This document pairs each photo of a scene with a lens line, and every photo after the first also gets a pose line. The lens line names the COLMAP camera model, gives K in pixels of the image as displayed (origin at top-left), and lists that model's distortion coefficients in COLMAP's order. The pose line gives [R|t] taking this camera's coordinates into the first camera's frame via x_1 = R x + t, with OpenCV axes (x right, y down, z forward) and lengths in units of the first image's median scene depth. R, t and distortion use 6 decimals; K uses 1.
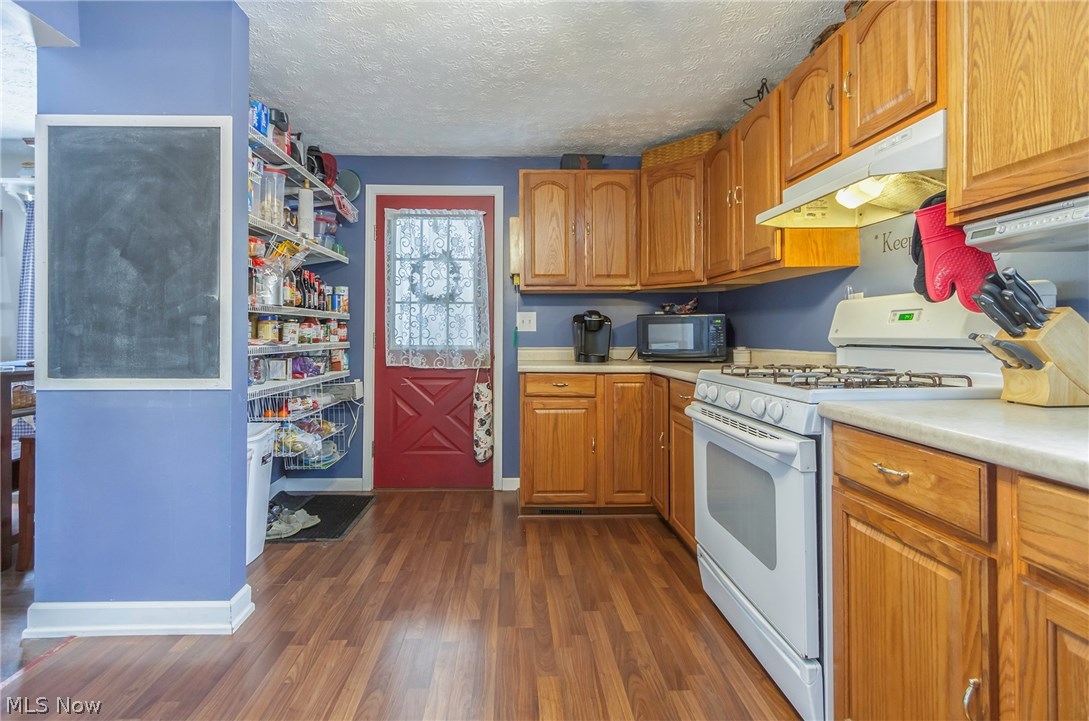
lens RADIAL K [[544.6, 0, 544.6], [0, 544.6, 334.8], [0, 0, 1]] dist [0.000128, 0.000006]
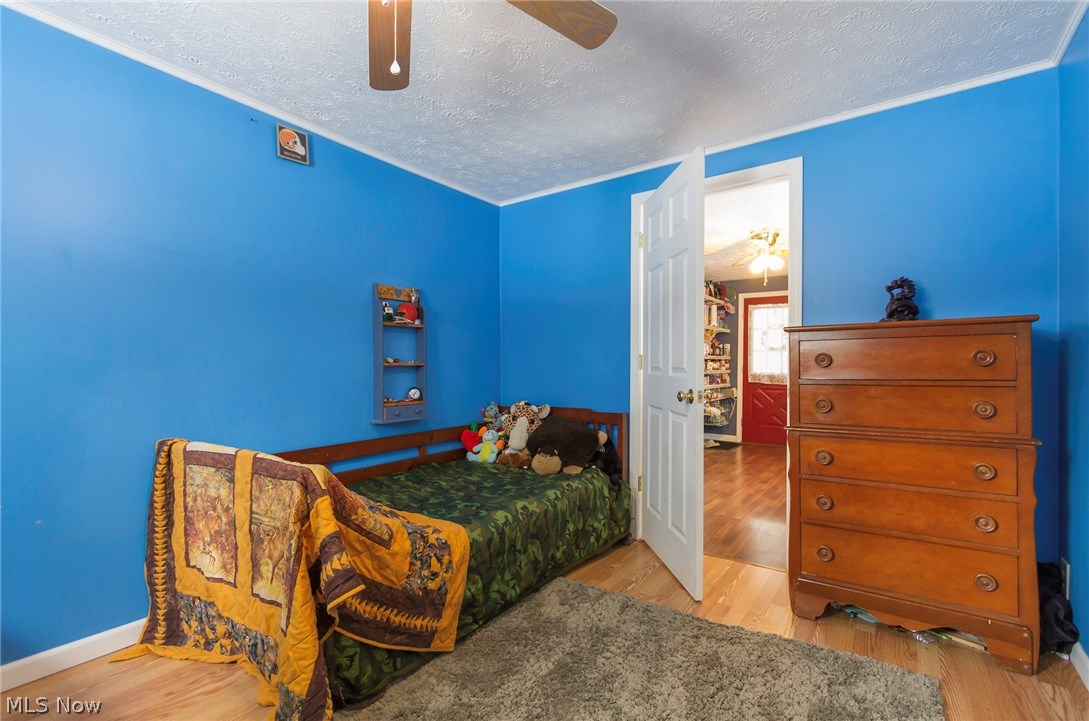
lens RADIAL K [[495.9, 0, 544.5], [0, 495.9, 360.5], [0, 0, 1]] dist [-0.000583, -0.000627]
pose [[0.787694, 0.001997, -0.616064, 0.256130], [-0.008653, 0.999932, -0.007823, -0.003128], [0.616006, 0.011493, 0.787657, -0.954429]]
